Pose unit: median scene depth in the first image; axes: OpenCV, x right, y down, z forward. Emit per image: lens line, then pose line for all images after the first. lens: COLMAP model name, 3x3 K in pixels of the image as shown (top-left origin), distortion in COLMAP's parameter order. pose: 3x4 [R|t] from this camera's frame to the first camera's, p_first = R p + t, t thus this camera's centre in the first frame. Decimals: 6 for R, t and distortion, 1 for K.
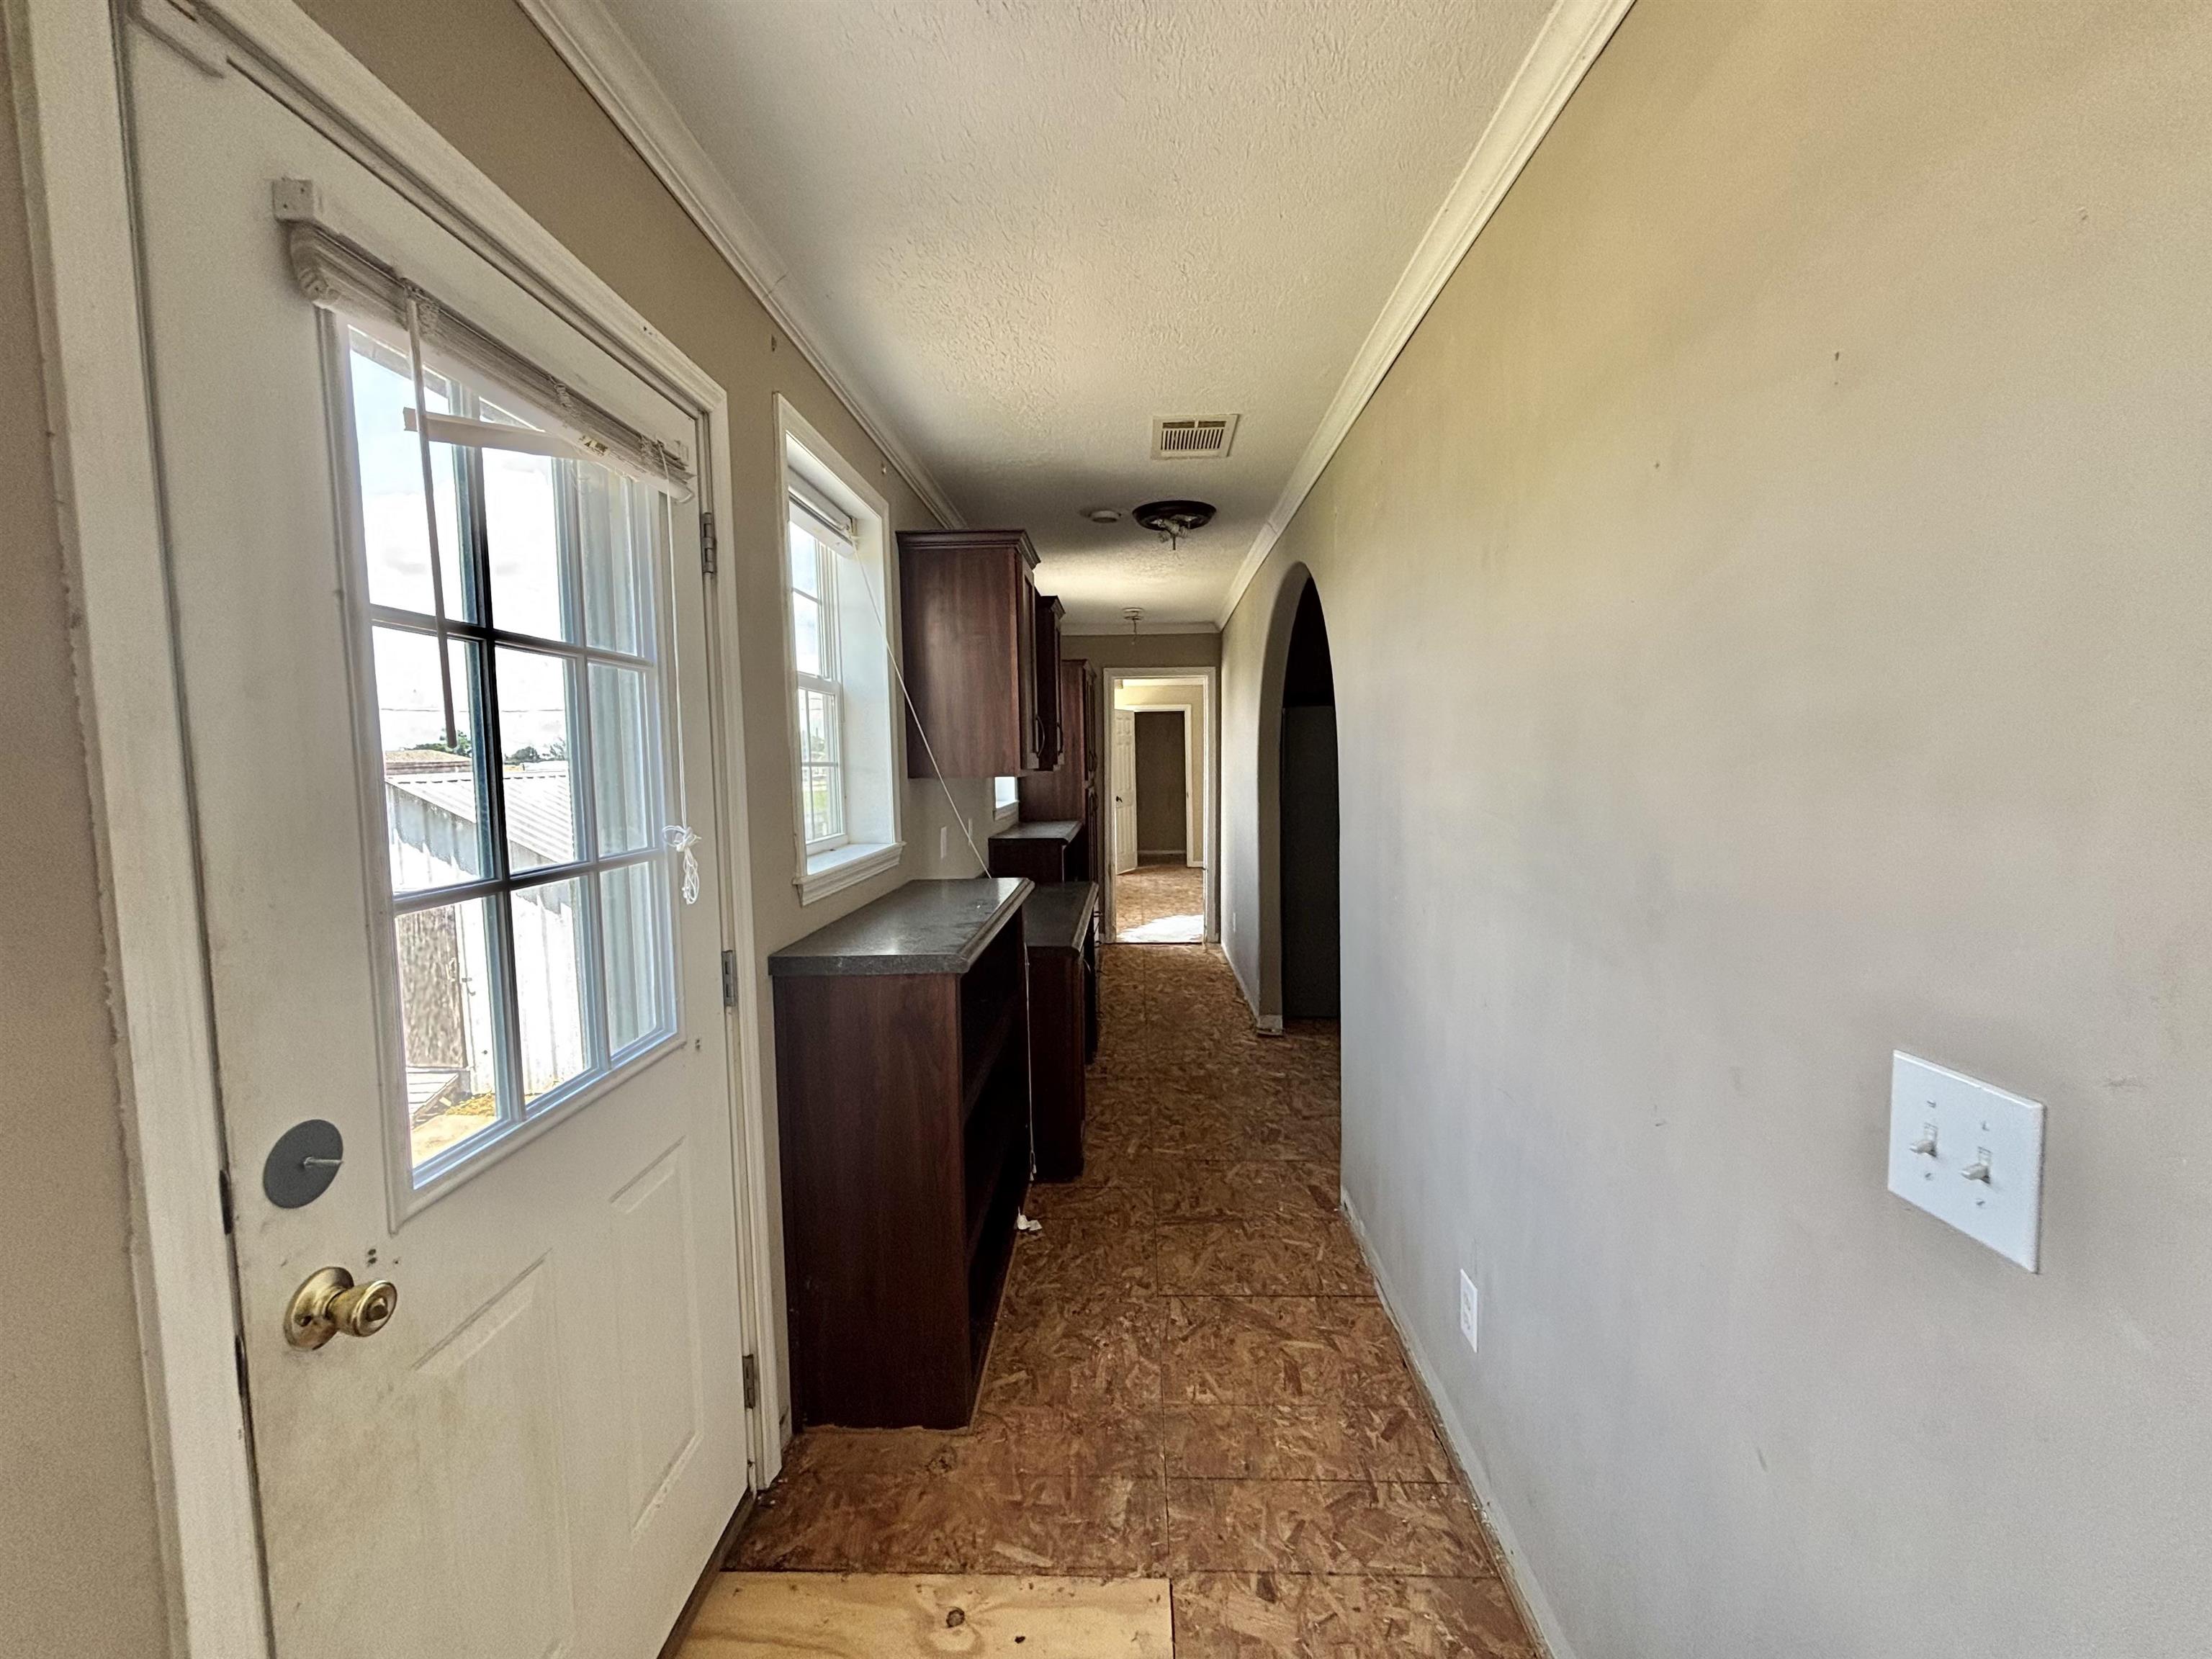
lens RADIAL K [[897.0, 0, 1109.3], [0, 897.0, 829.1], [0, 0, 1]] dist [-0.002461, -0.000516]
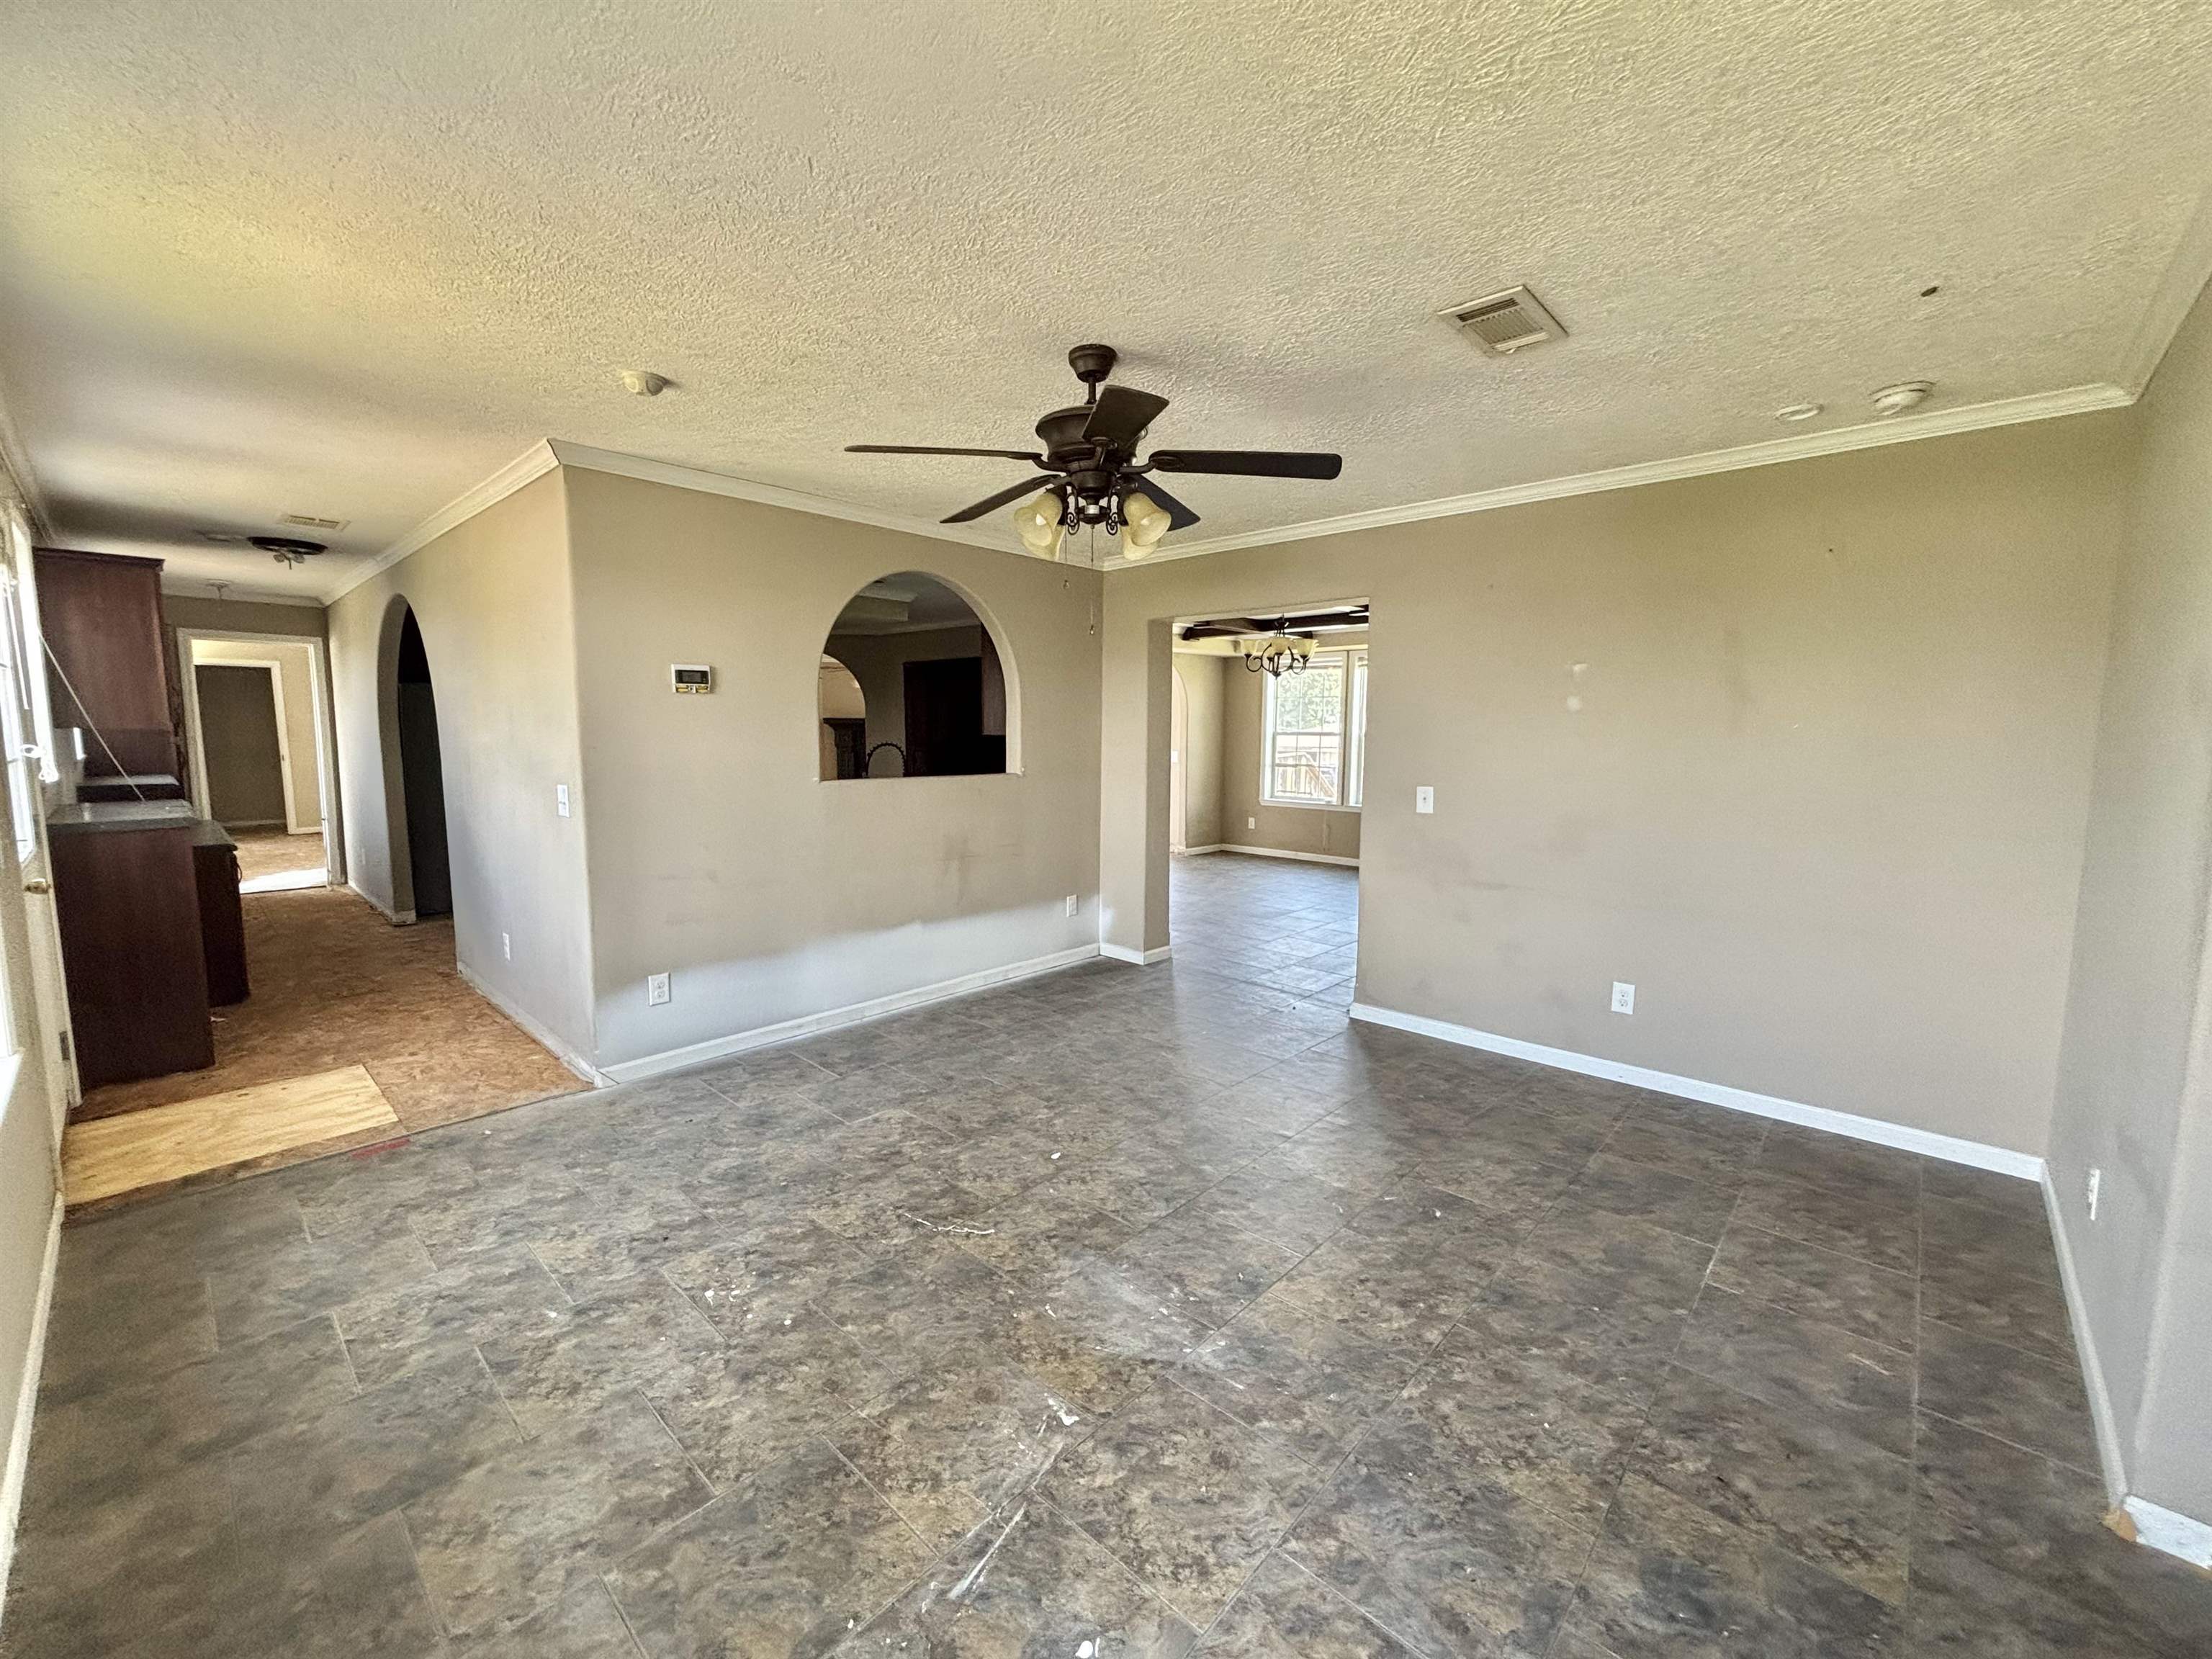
lens RADIAL K [[897.0, 0, 1116.3], [0, 897.0, 828.3], [0, 0, 1]] dist [-0.002461, -0.000516]
pose [[0.657229, -0.065193, 0.750866, -0.200972], [0.041104, 0.997870, 0.050661, 0.097866], [-0.752570, -0.002432, 0.658508, -1.160051]]
